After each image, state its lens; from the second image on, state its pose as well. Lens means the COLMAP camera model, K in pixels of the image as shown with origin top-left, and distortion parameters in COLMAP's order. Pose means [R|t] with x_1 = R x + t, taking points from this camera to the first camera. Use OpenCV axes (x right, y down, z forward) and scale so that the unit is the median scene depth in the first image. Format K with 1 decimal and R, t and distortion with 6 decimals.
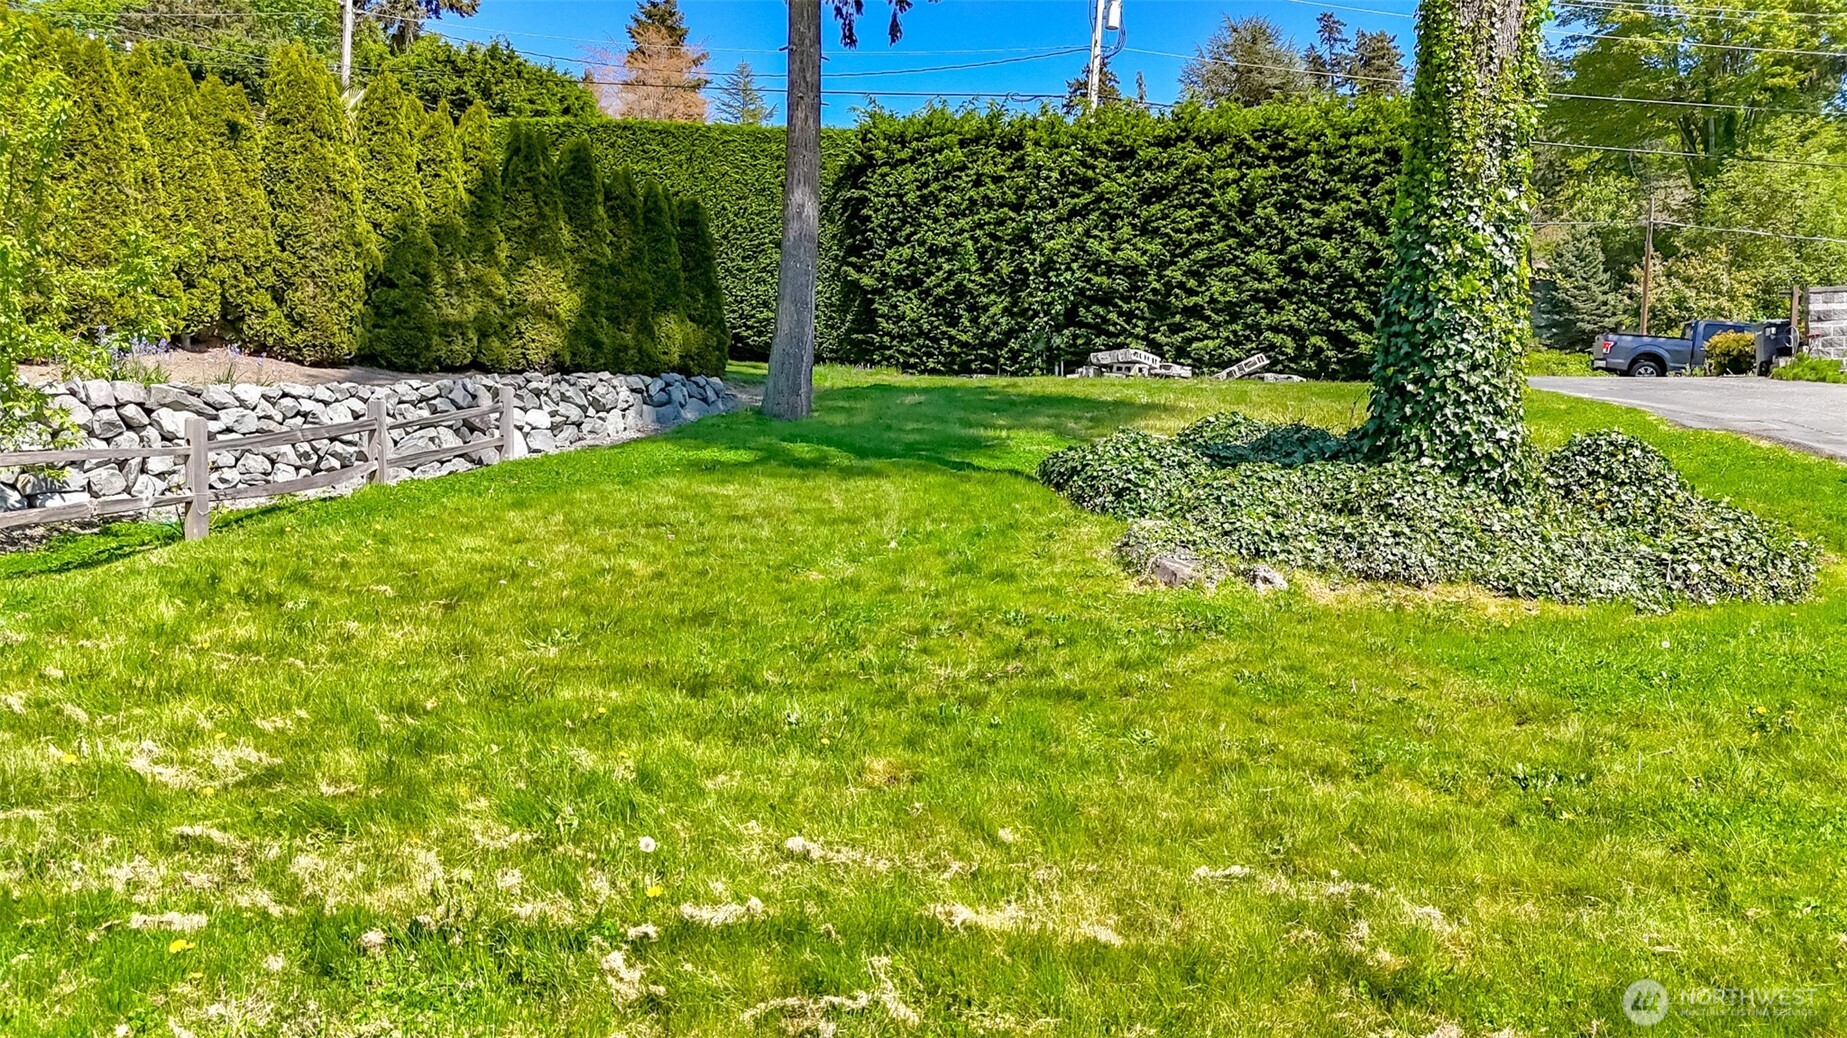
lens RADIAL K [[1313.4, 0, 924.7], [0, 1313.4, 518.7], [0, 0, 1]] dist [0.076071, -0.055750]
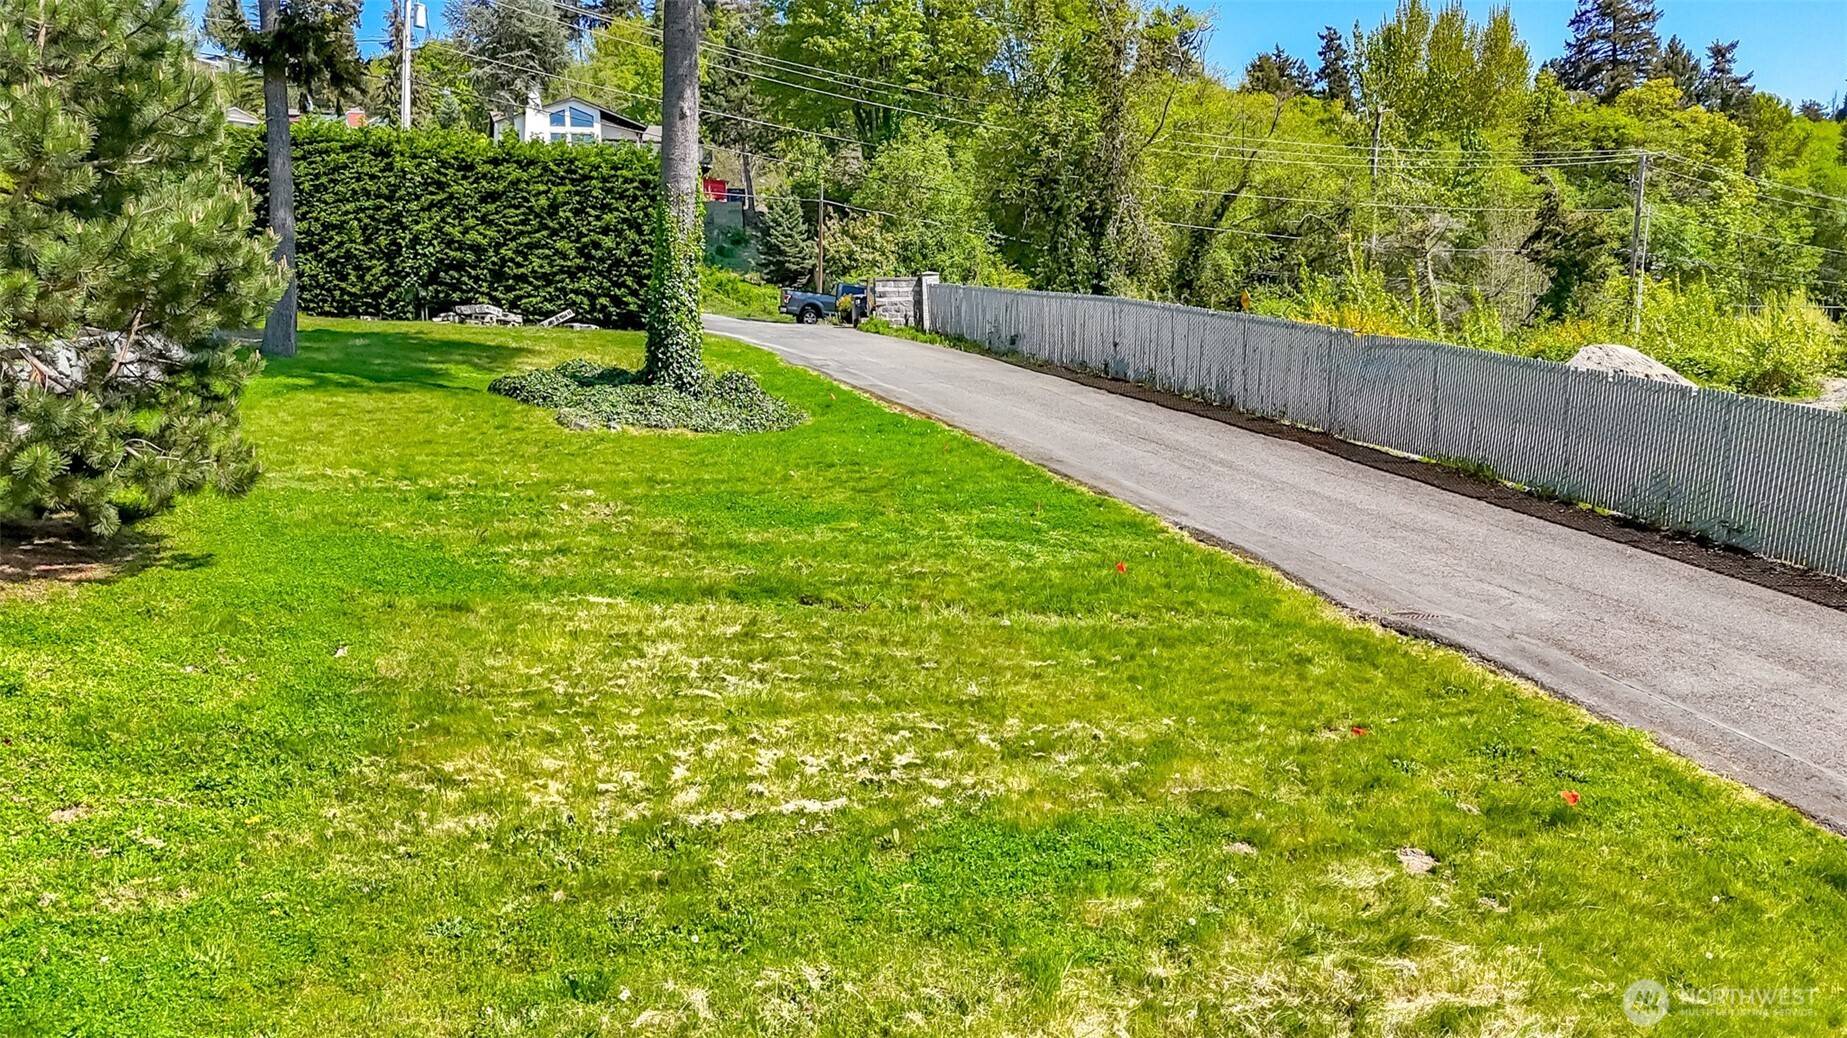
lens RADIAL K [[1412.0, 0, 912.4], [0, 1412.0, 524.7], [0, 0, 1]] dist [0.070142, -0.048061]
pose [[0.867533, -0.059362, 0.493824, -0.222754], [0.027360, 0.997045, 0.071788, 0.017129], [-0.496626, -0.048768, 0.866593, -0.623893]]
